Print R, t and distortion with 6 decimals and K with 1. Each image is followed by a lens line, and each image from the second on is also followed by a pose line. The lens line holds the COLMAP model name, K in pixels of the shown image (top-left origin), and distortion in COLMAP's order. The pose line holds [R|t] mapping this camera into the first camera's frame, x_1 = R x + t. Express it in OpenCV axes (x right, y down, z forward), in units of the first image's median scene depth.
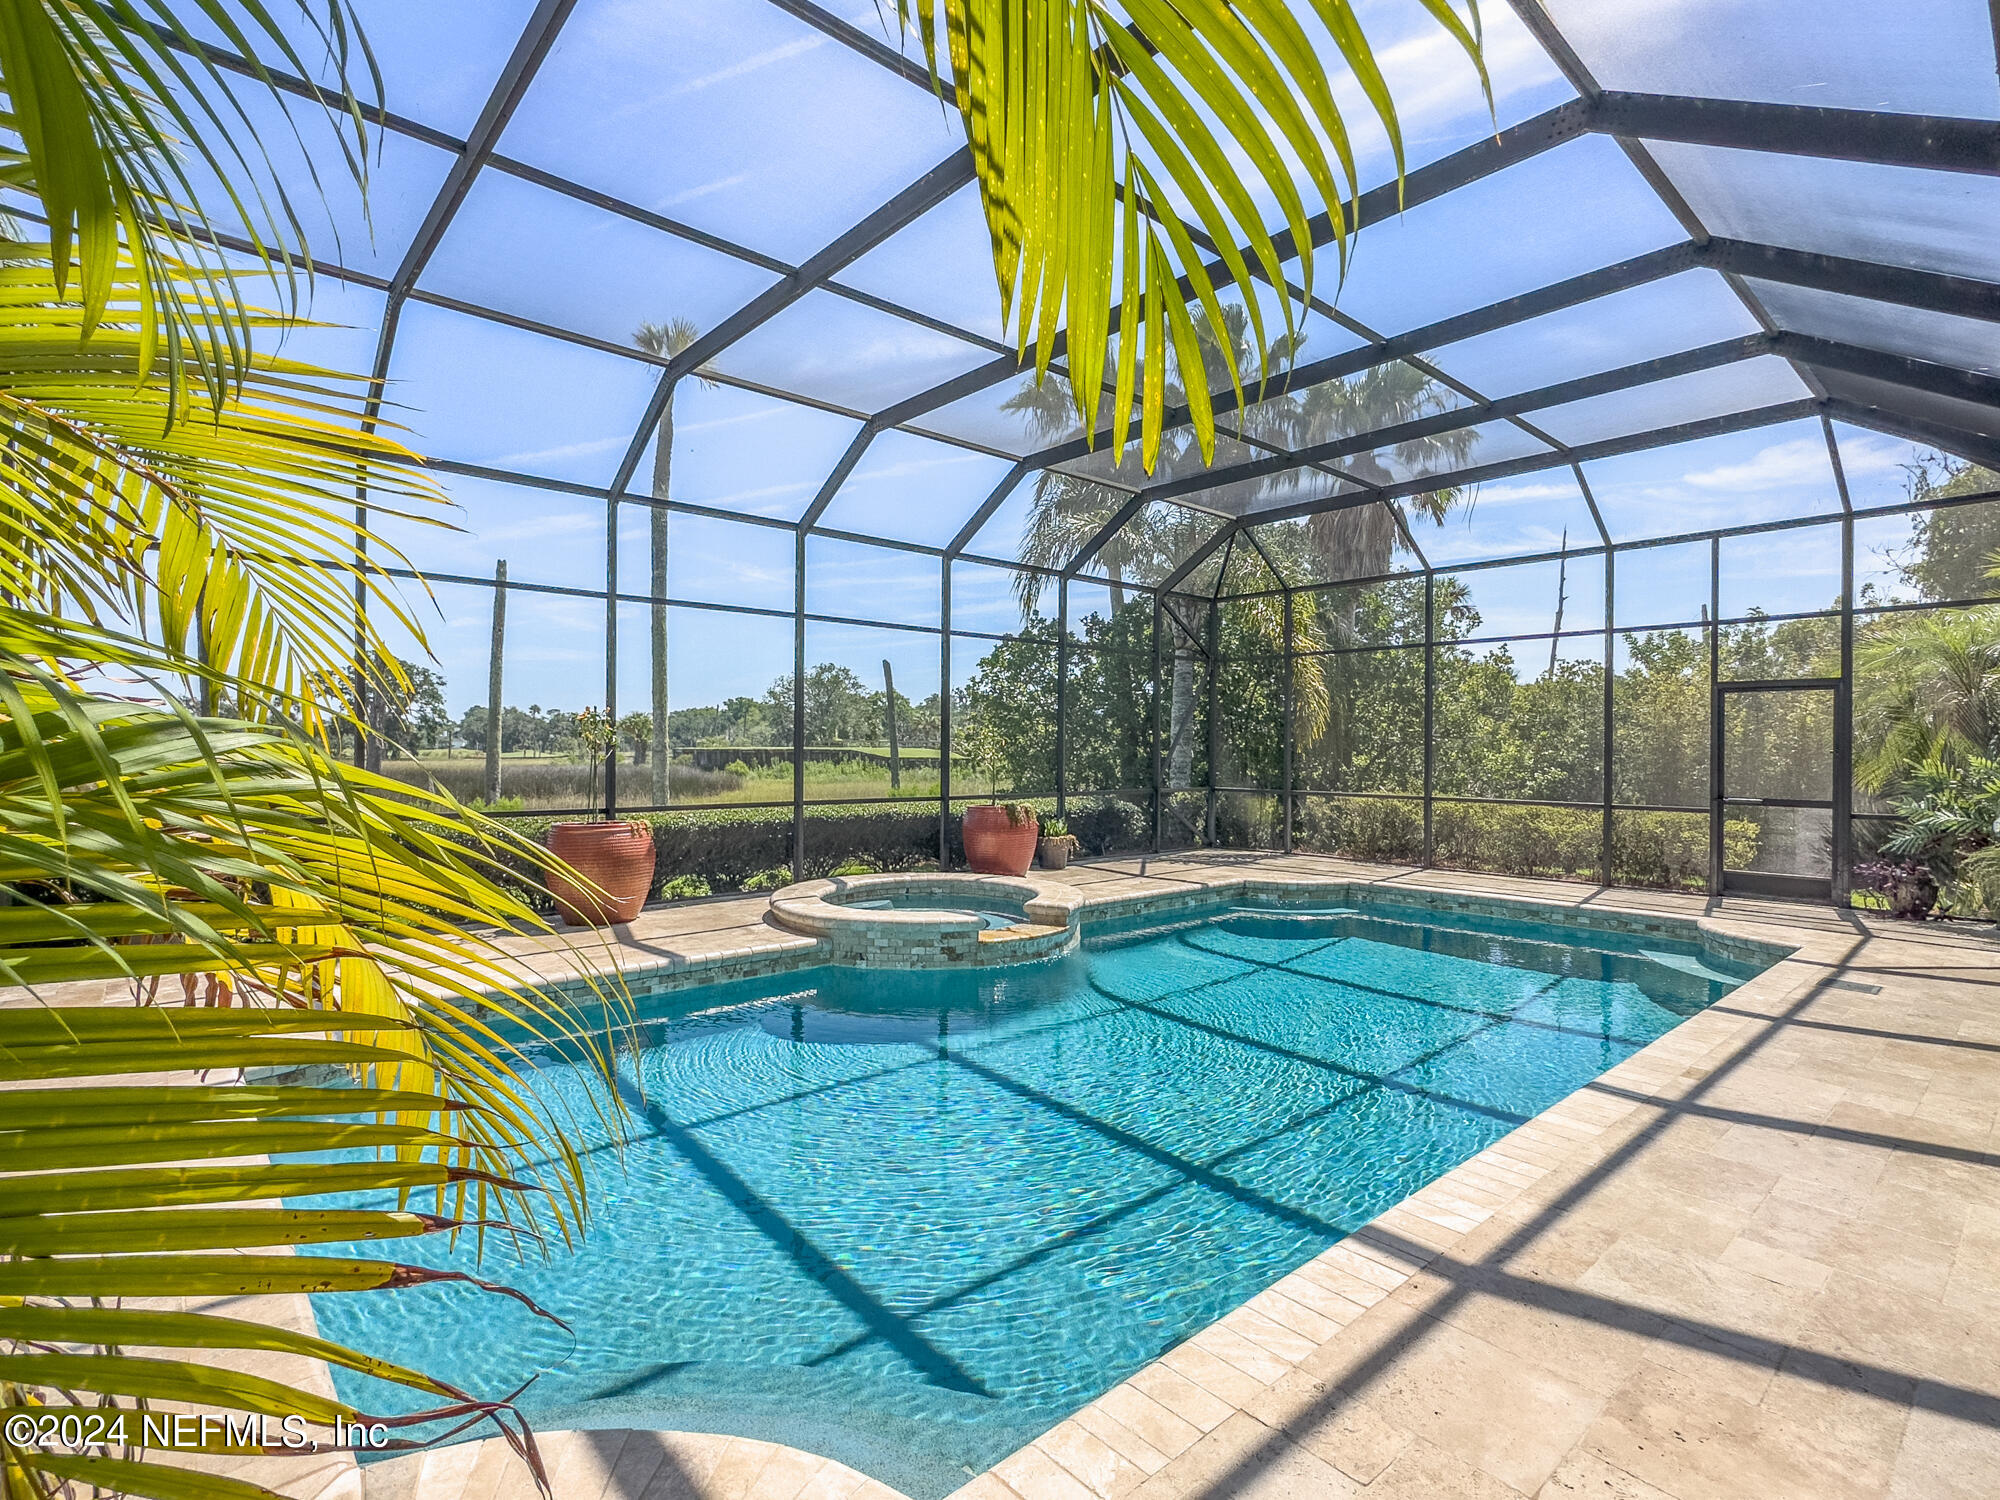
lens RADIAL K [[966.6, 0, 998.5], [0, 966.6, 739.2], [0, 0, 1]] dist [-0.001905, 0.000483]
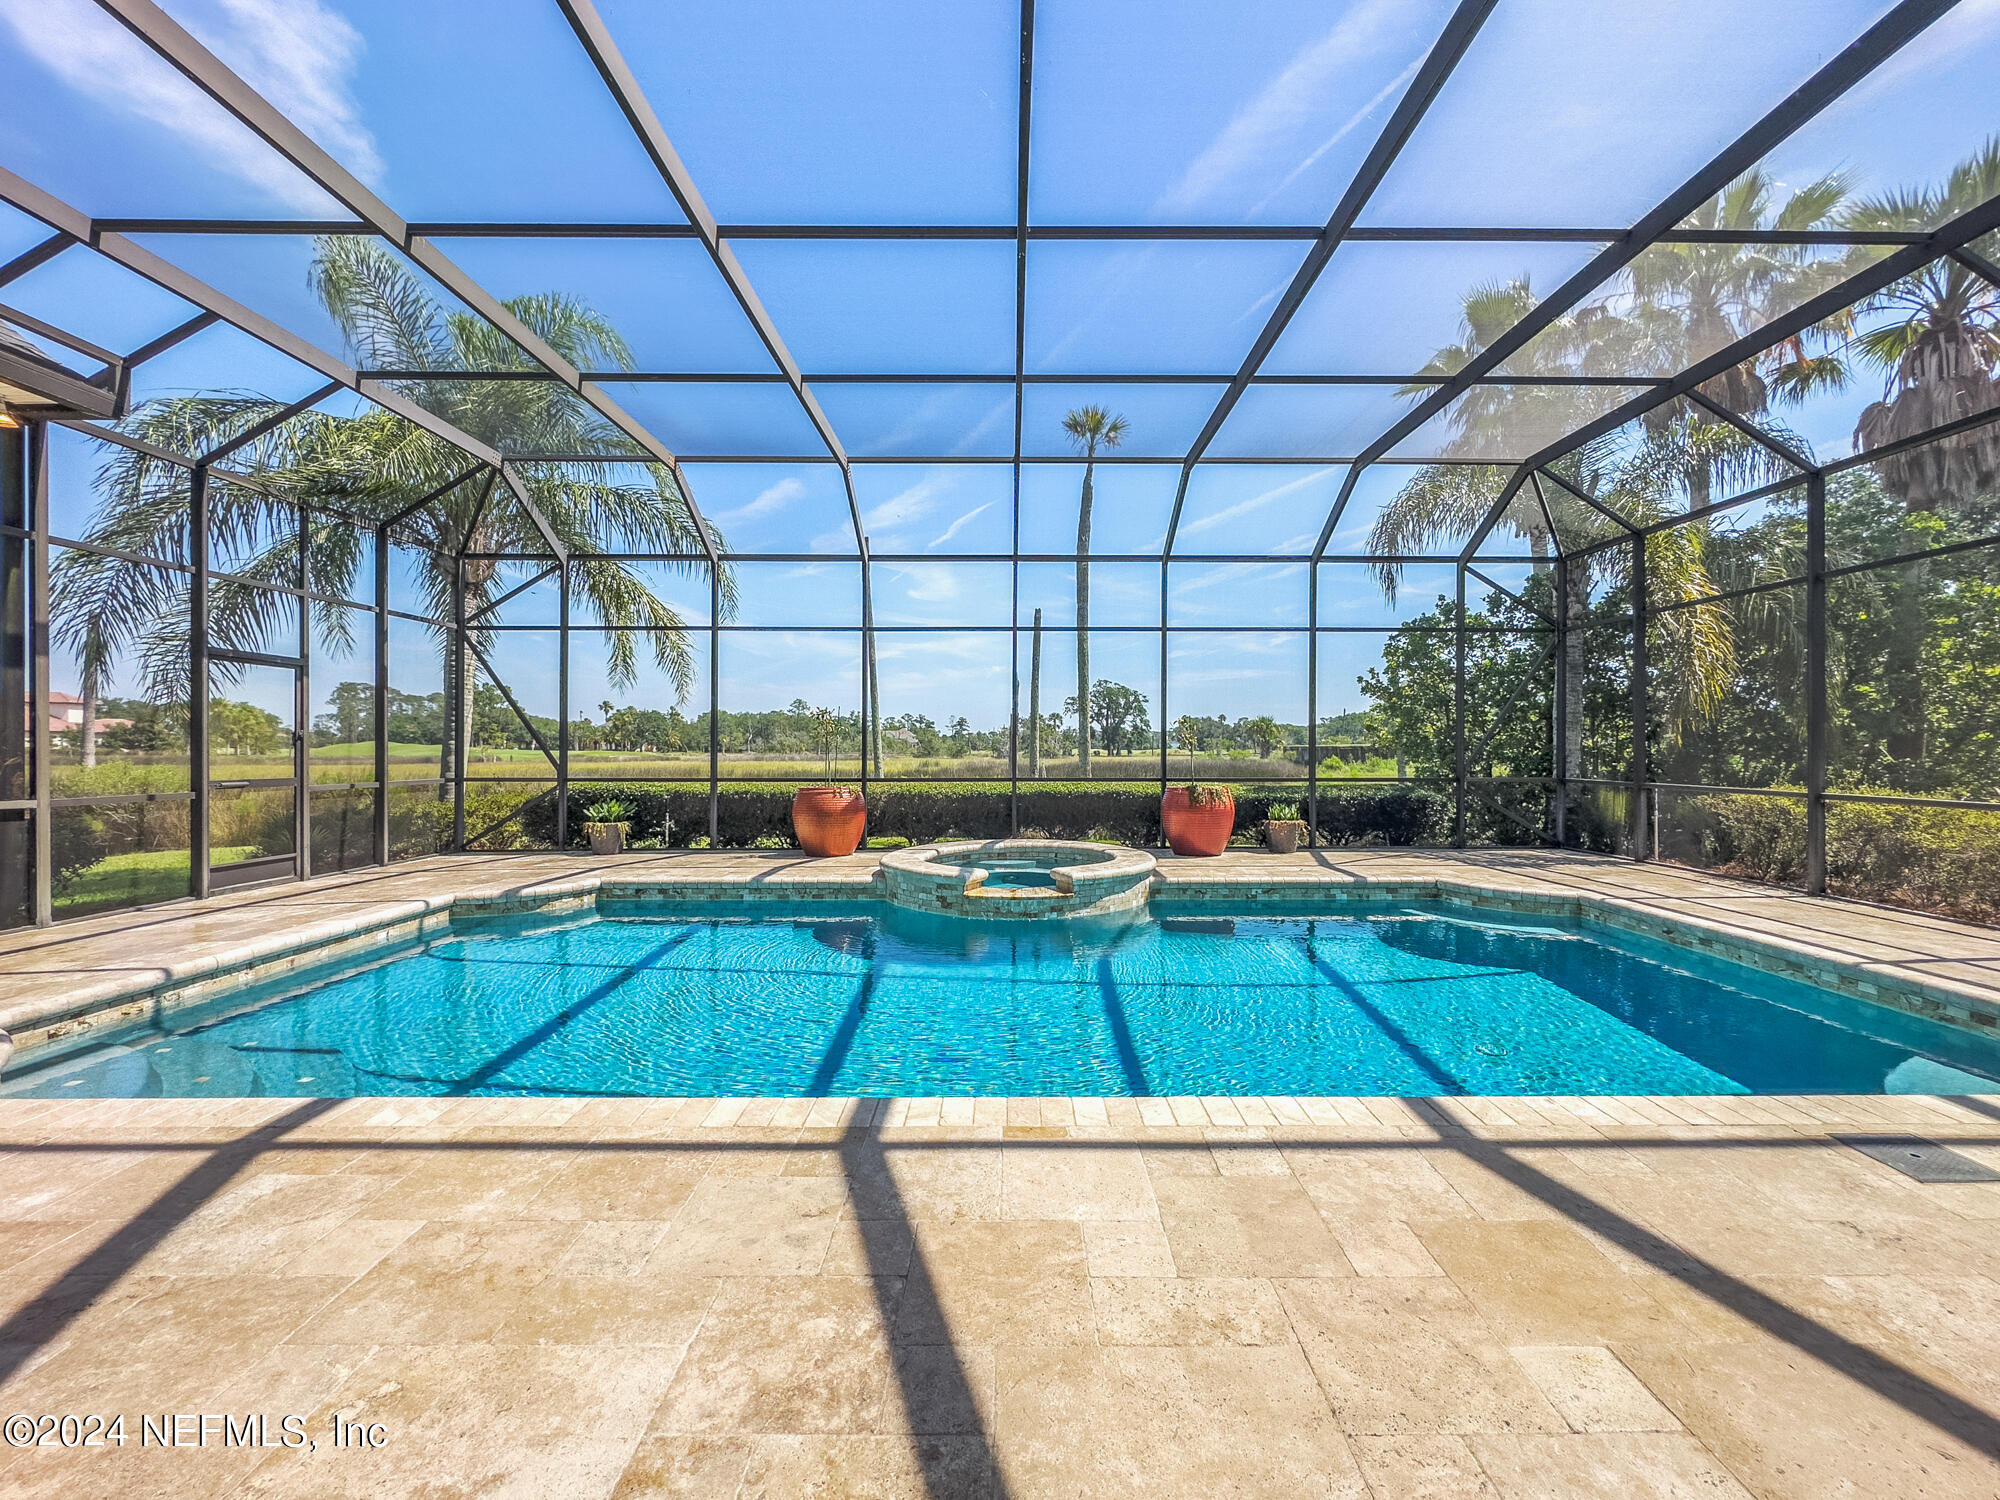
lens RADIAL K [[804.2, 0, 1016.0], [0, 804.2, 752.8], [0, 0, 1]] dist [-0.002493, 0.000016]
pose [[0.755595, -0.001302, -0.655037, 0.561392], [0.011248, 0.999876, 0.010988, 0.025429], [0.654942, -0.015670, 0.755517, 0.269753]]
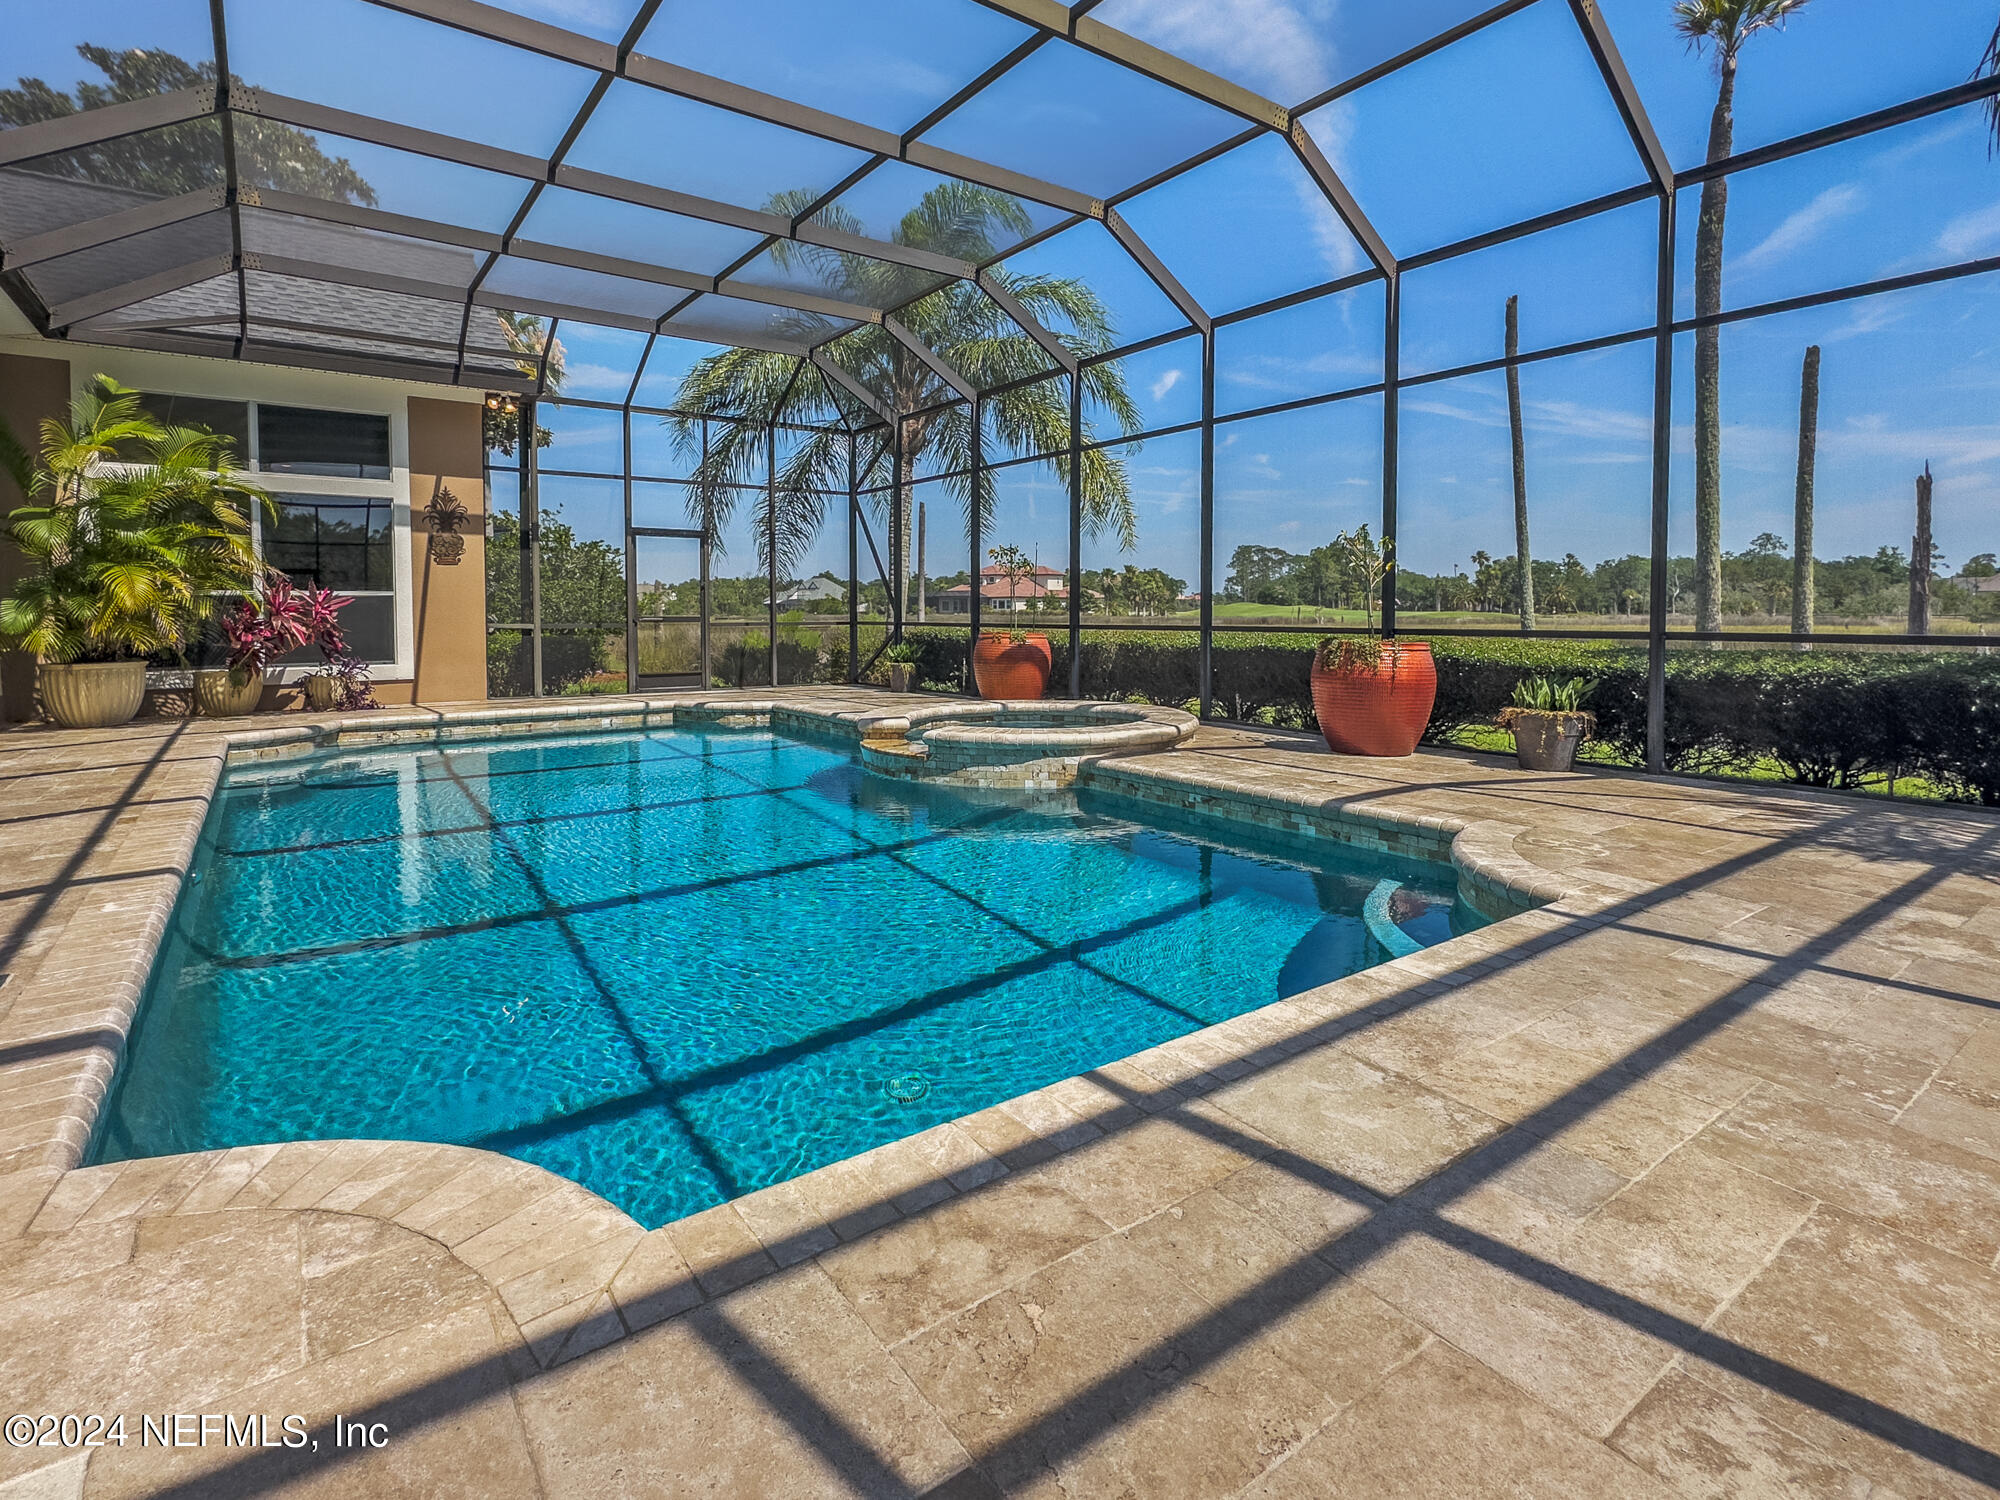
lens RADIAL K [[995.0, 0, 1006.6], [0, 995.0, 650.1], [0, 0, 1]] dist [-0.000902, -0.000098]
pose [[-0.084260, 0.033980, -0.995864, 0.892764], [0.014221, 0.999358, 0.032896, 0.064269], [0.996342, -0.011390, -0.084689, 1.067357]]
